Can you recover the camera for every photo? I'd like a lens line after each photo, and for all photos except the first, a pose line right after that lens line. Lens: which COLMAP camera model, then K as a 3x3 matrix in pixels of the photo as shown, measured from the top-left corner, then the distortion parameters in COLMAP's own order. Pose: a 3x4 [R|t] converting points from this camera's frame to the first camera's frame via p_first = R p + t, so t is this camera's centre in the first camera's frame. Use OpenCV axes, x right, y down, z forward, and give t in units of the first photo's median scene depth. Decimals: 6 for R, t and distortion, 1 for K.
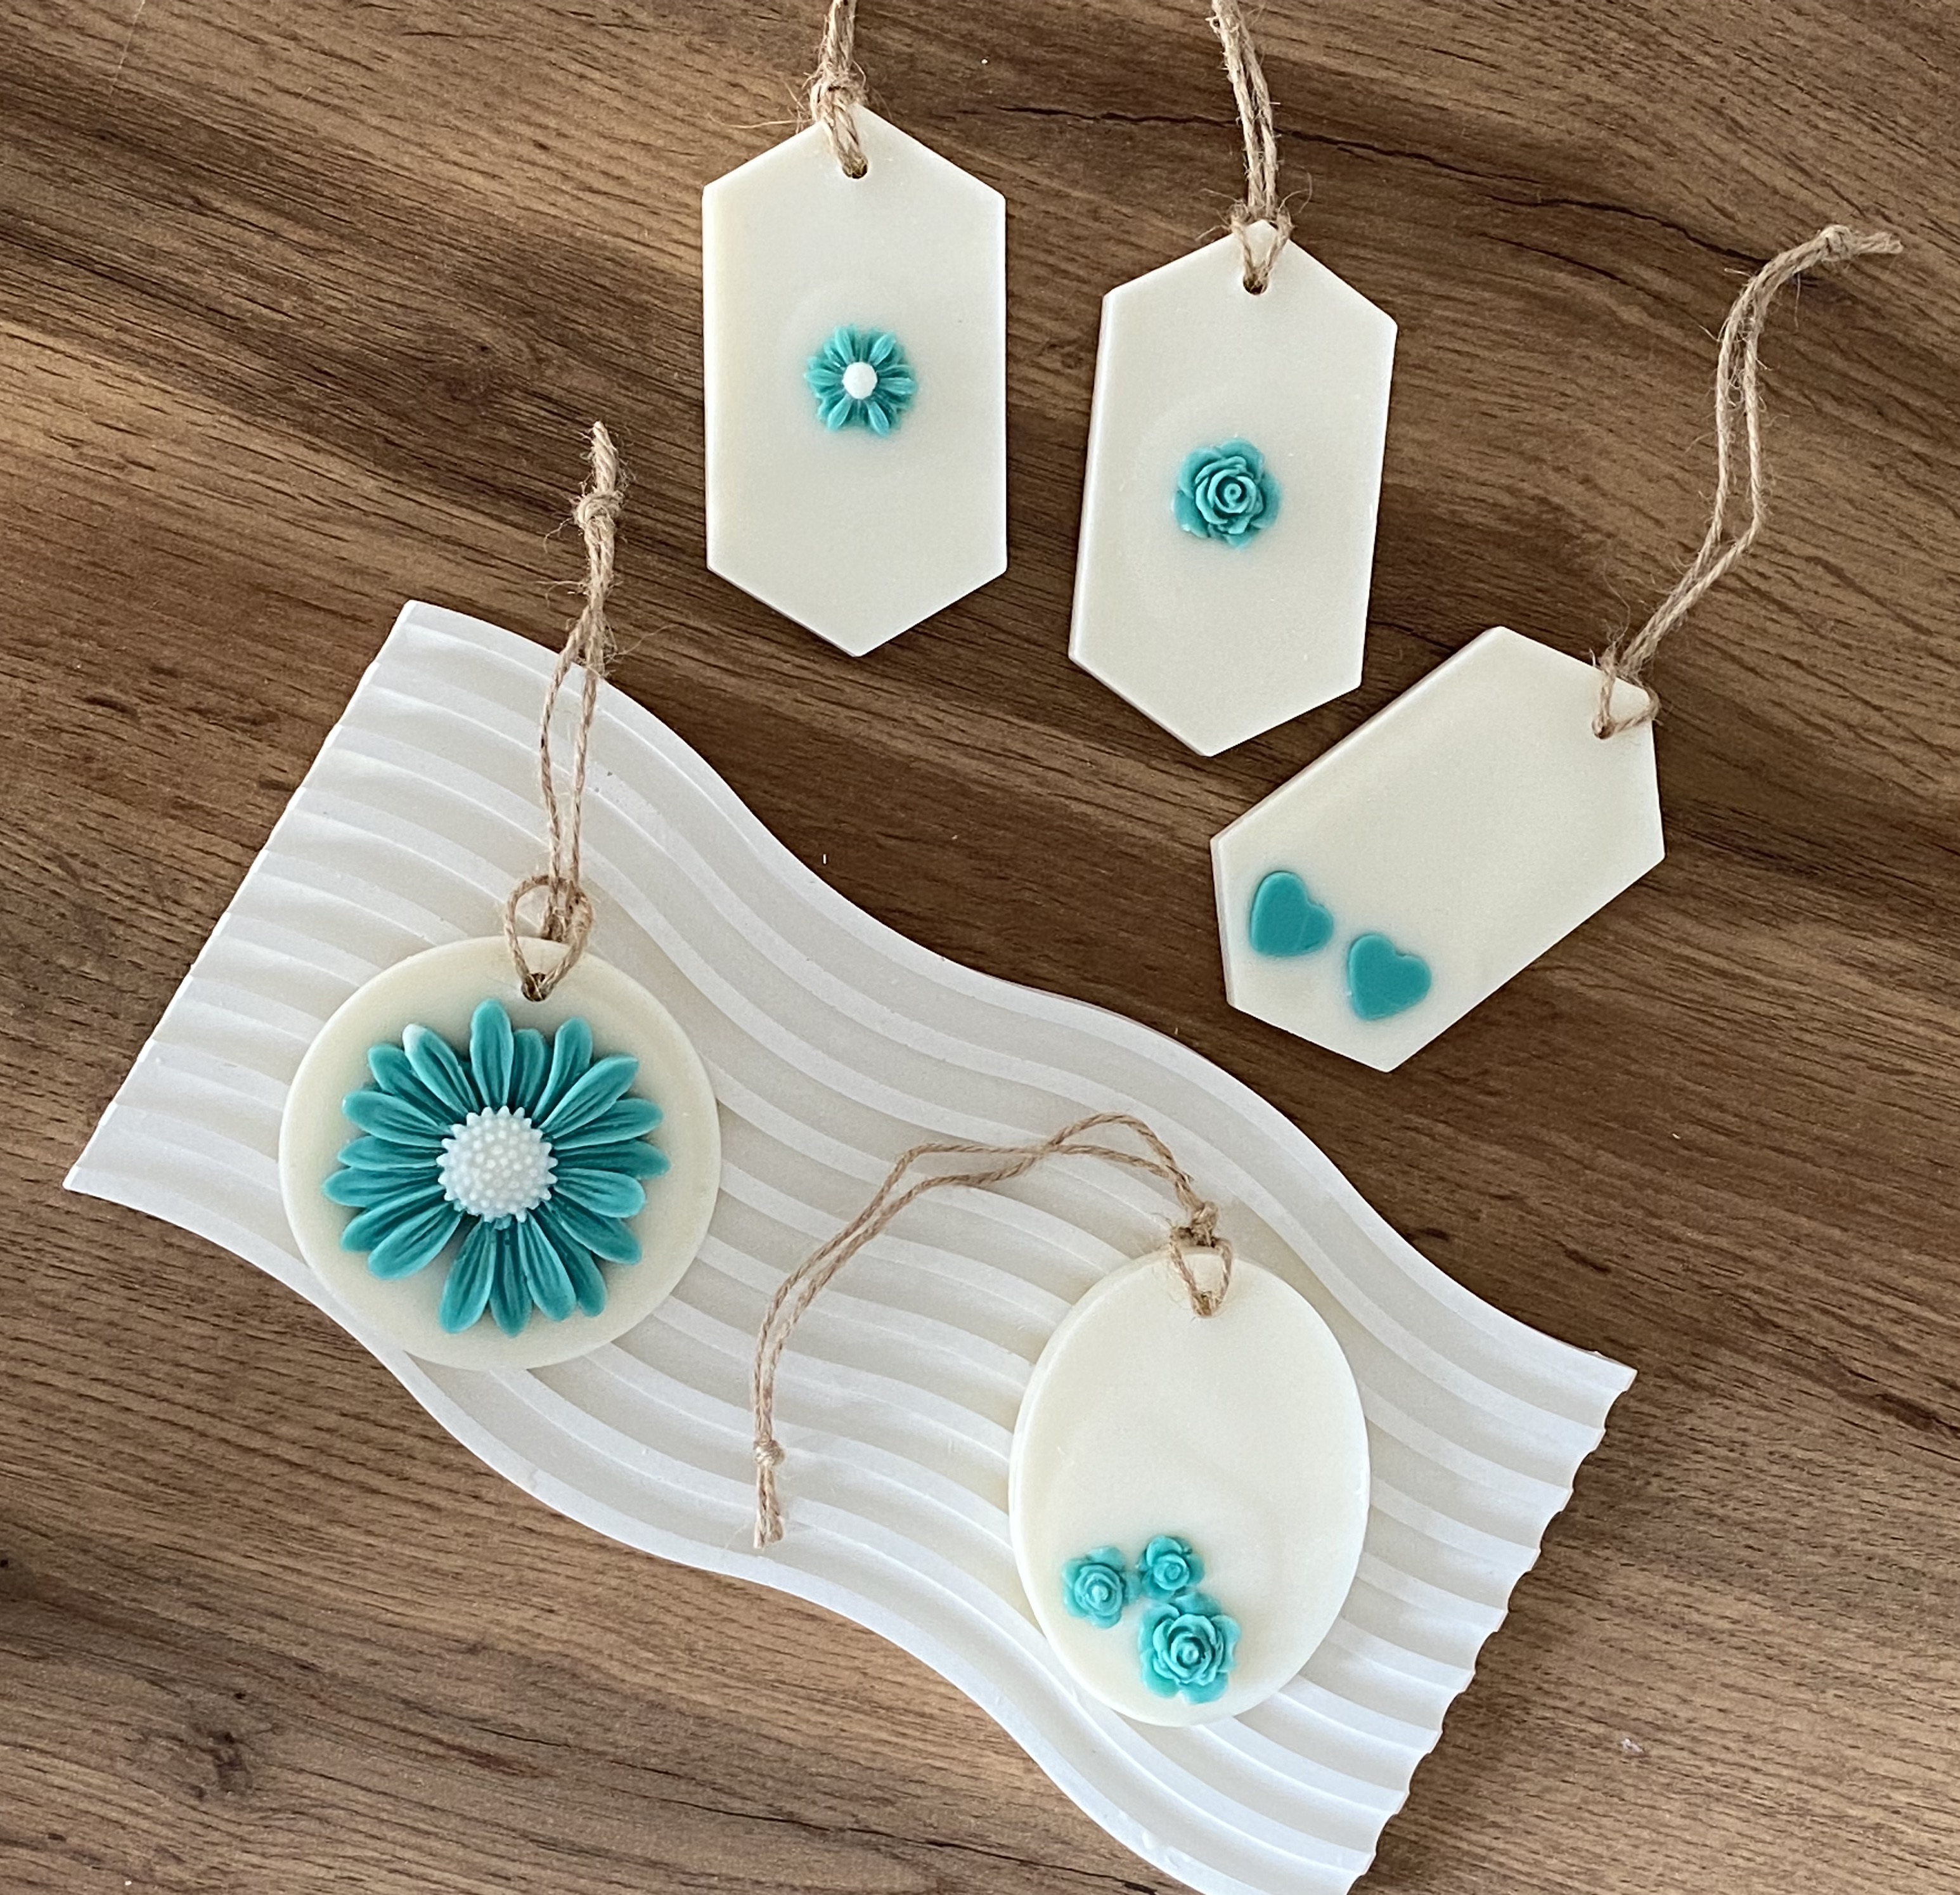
lens RADIAL K [[3456.1, 0, 1089.9], [0, 3456.1, 969.7], [0, 0, 1]] dist [0.236855, -0.922576]
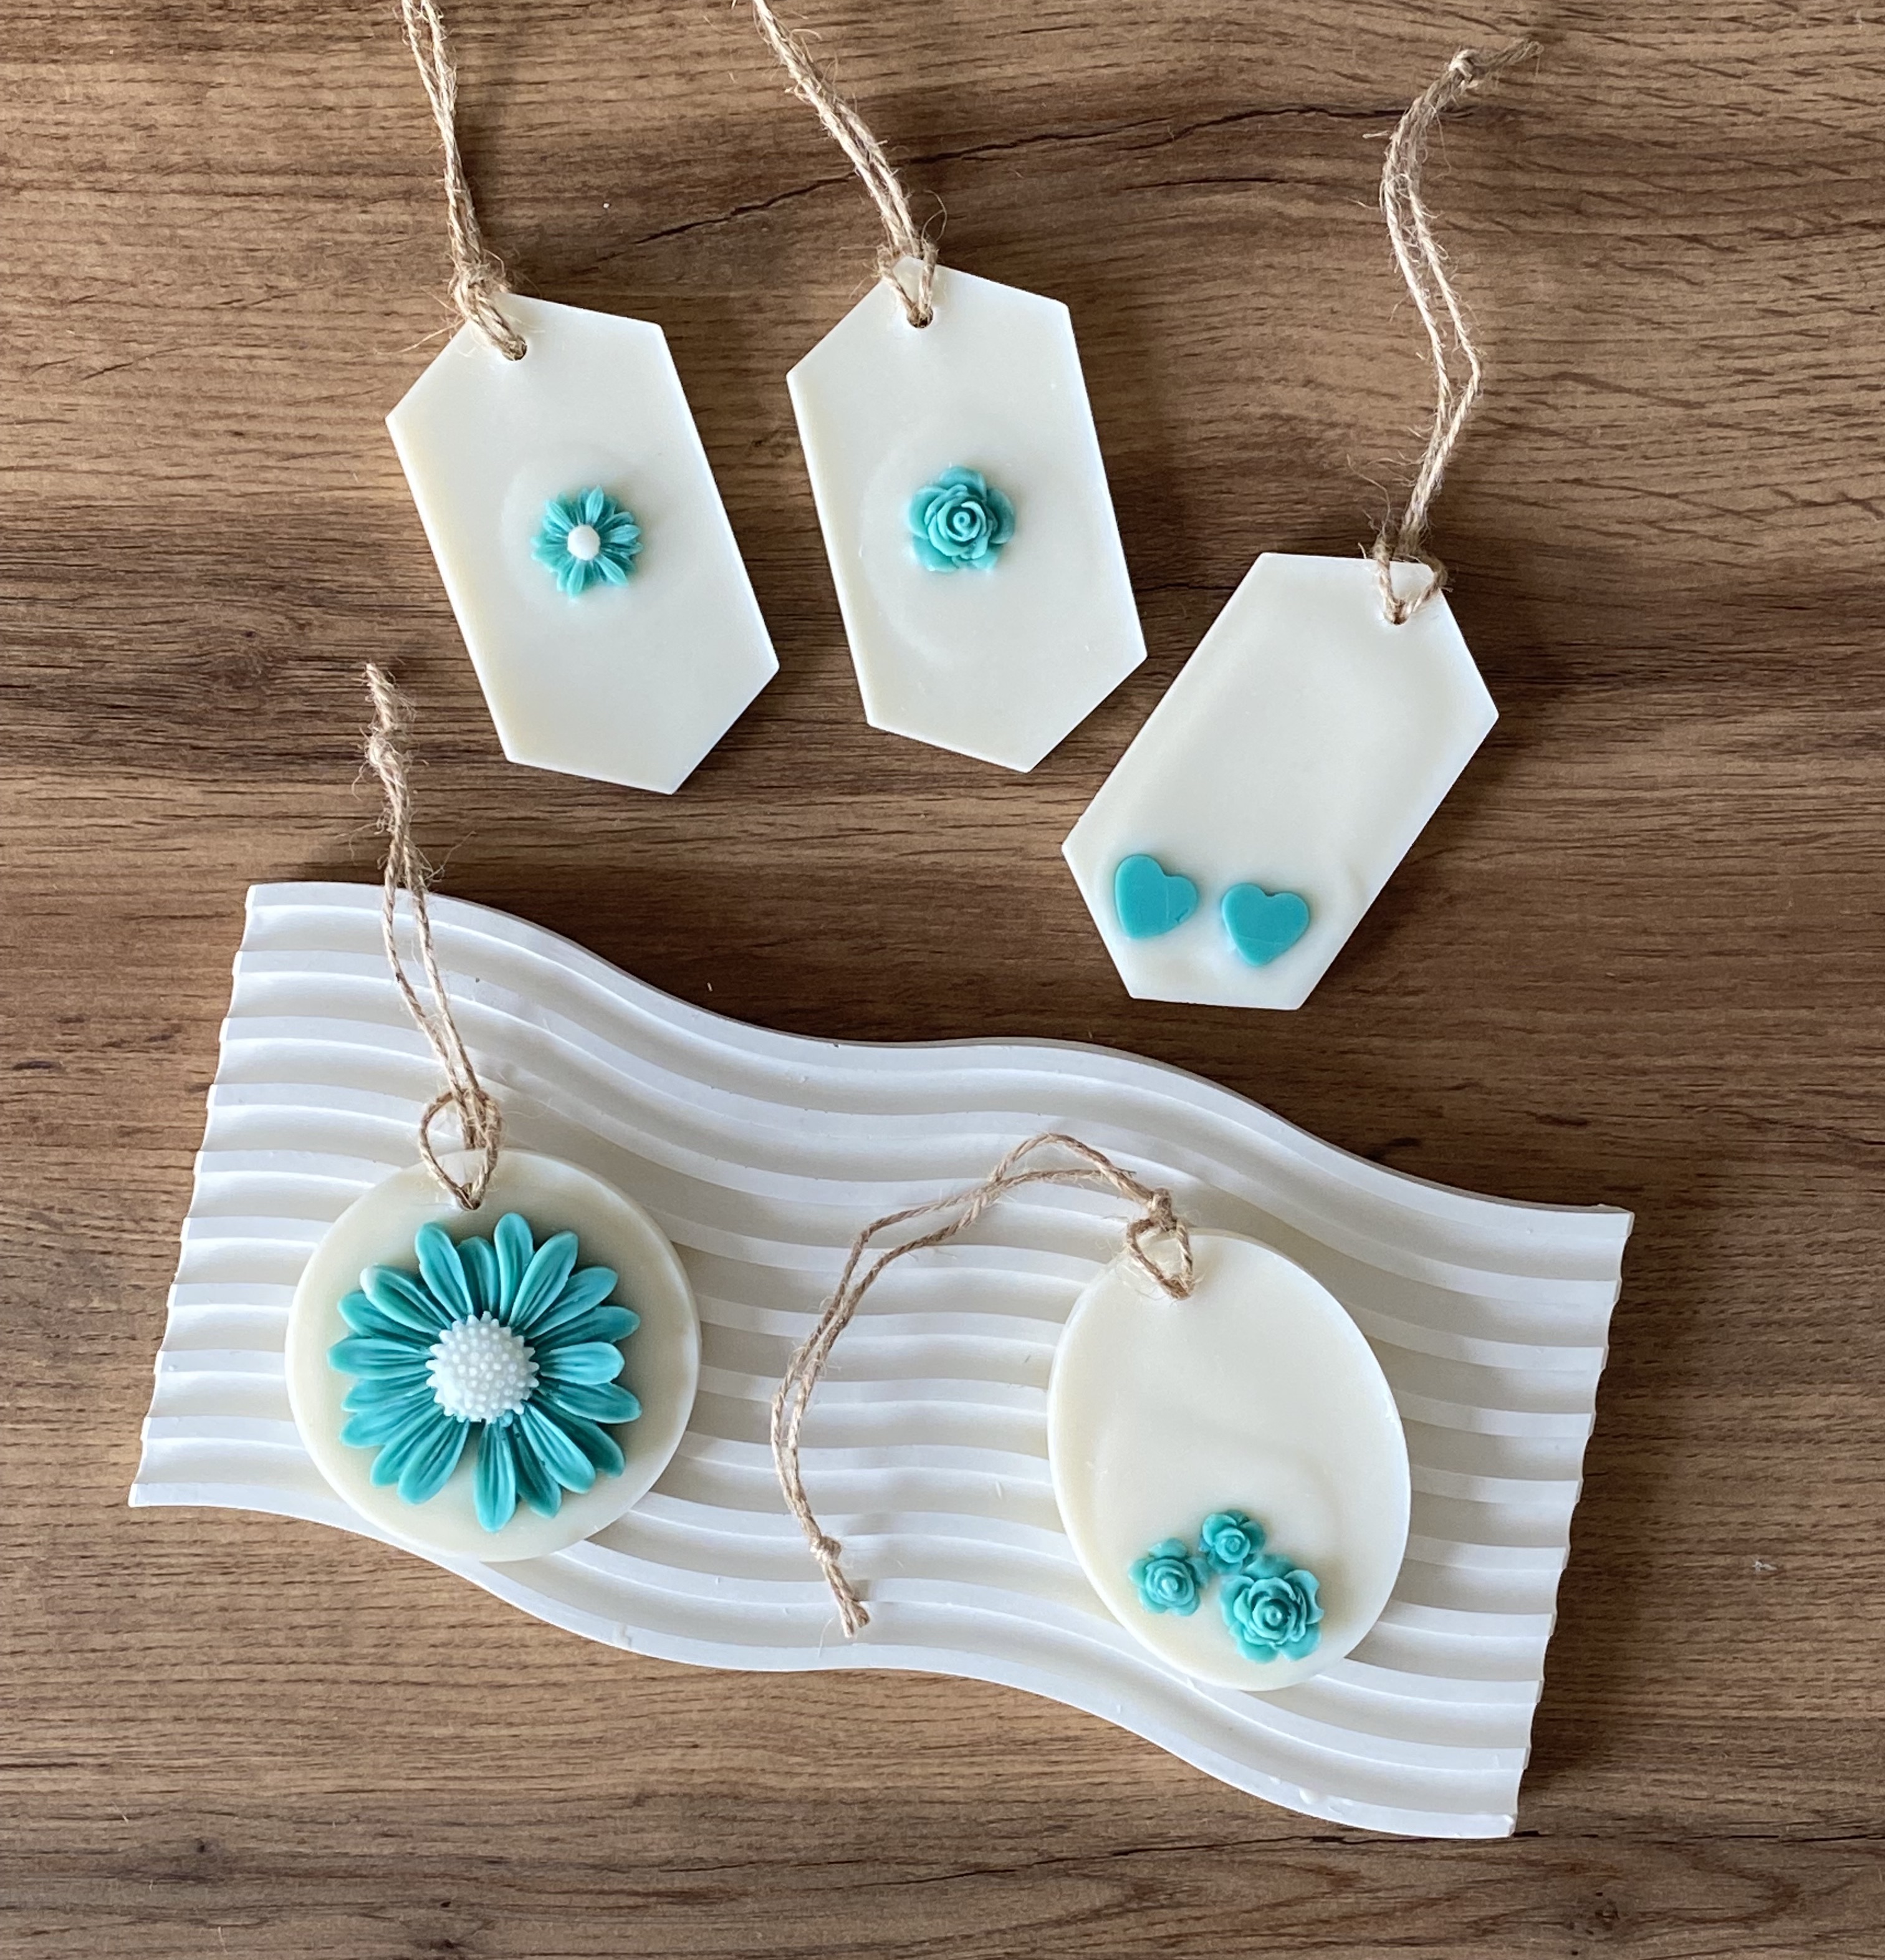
lens RADIAL K [[3455.6, 0, 944.6], [0, 3455.6, 1022.1], [0, 0, 1]] dist [0.236855, -0.922576]
pose [[0.934373, -0.313420, -0.169457, 0.163128], [0.317939, 0.948111, -0.000489, 0.001019], [0.160817, -0.053420, 0.985537, -0.013043]]
